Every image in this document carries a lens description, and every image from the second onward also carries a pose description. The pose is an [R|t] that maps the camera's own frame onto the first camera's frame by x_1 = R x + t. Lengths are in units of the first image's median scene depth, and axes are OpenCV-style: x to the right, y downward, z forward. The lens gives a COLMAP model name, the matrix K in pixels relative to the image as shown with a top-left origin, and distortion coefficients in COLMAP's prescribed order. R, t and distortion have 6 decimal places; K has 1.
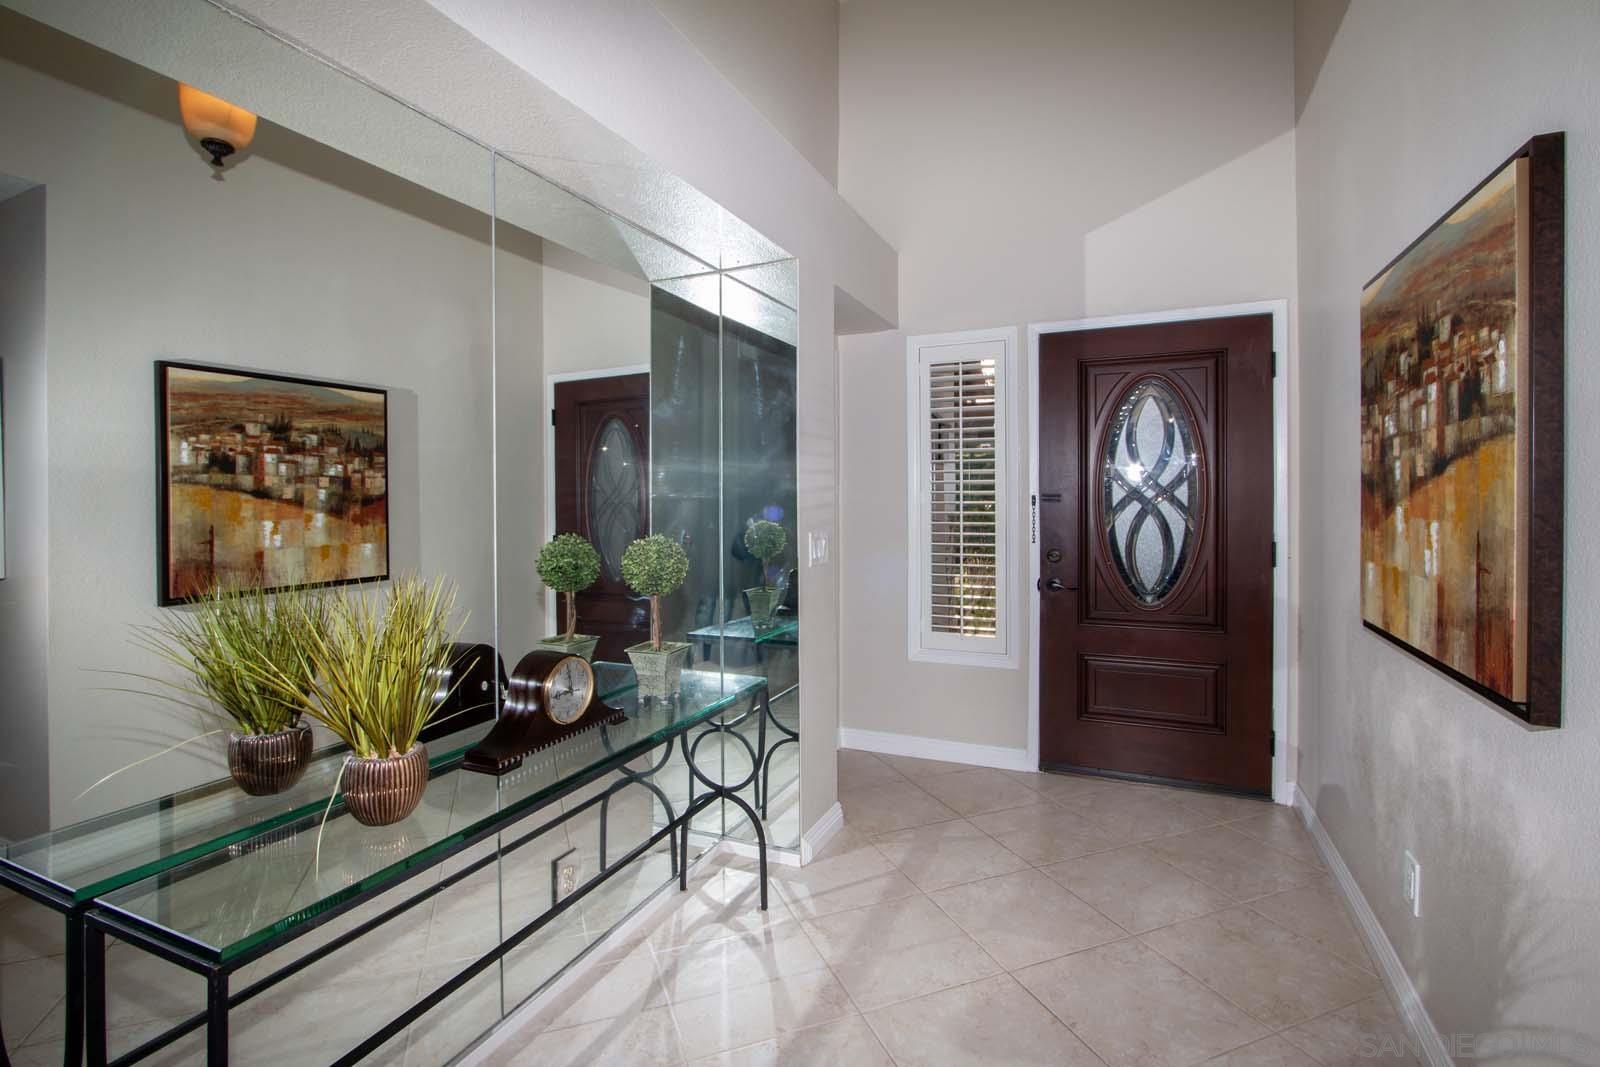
lens RADIAL K [[748.1, 0, 785.4], [0, 748.1, 488.8], [0, 0, 1]] dist [-0.013104, 0.004884]
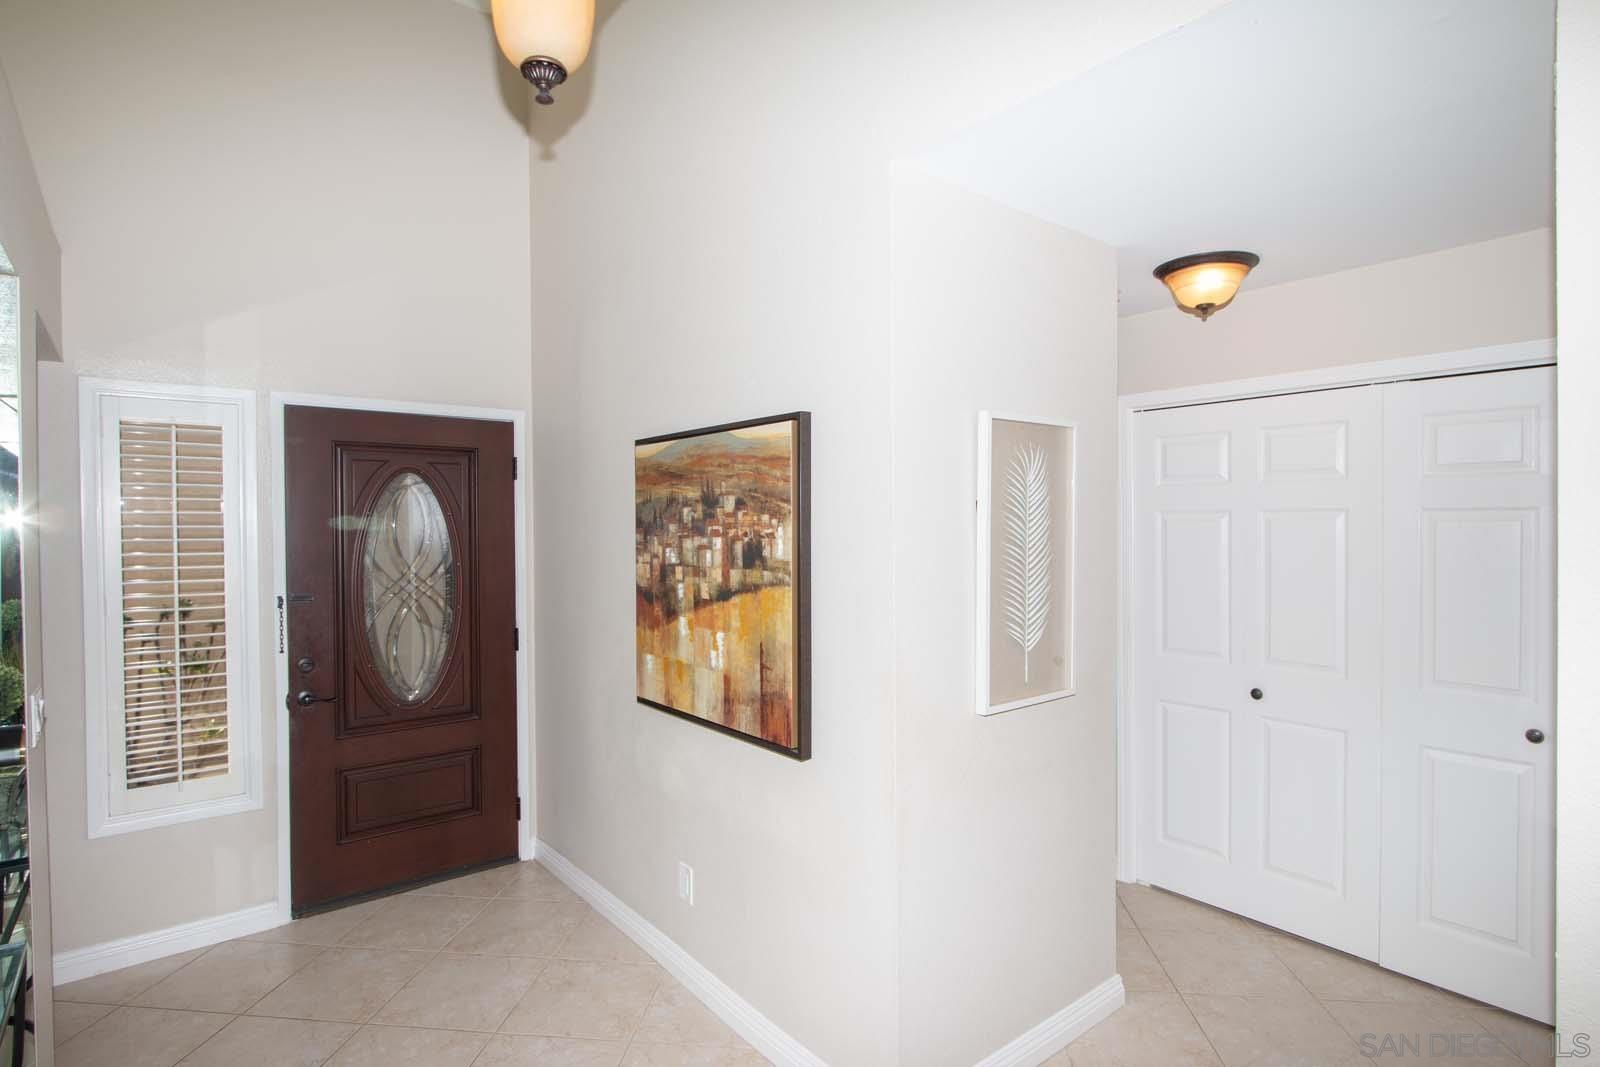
lens RADIAL K [[822.8, 0, 806.8], [0, 822.8, 532.1], [0, 0, 1]] dist [0.000375, 0.000472]
pose [[0.450110, 0.008992, 0.892928, -0.486941], [-0.012867, 0.999911, -0.003583, -0.143185], [-0.892881, -0.009876, 0.450185, 0.103718]]
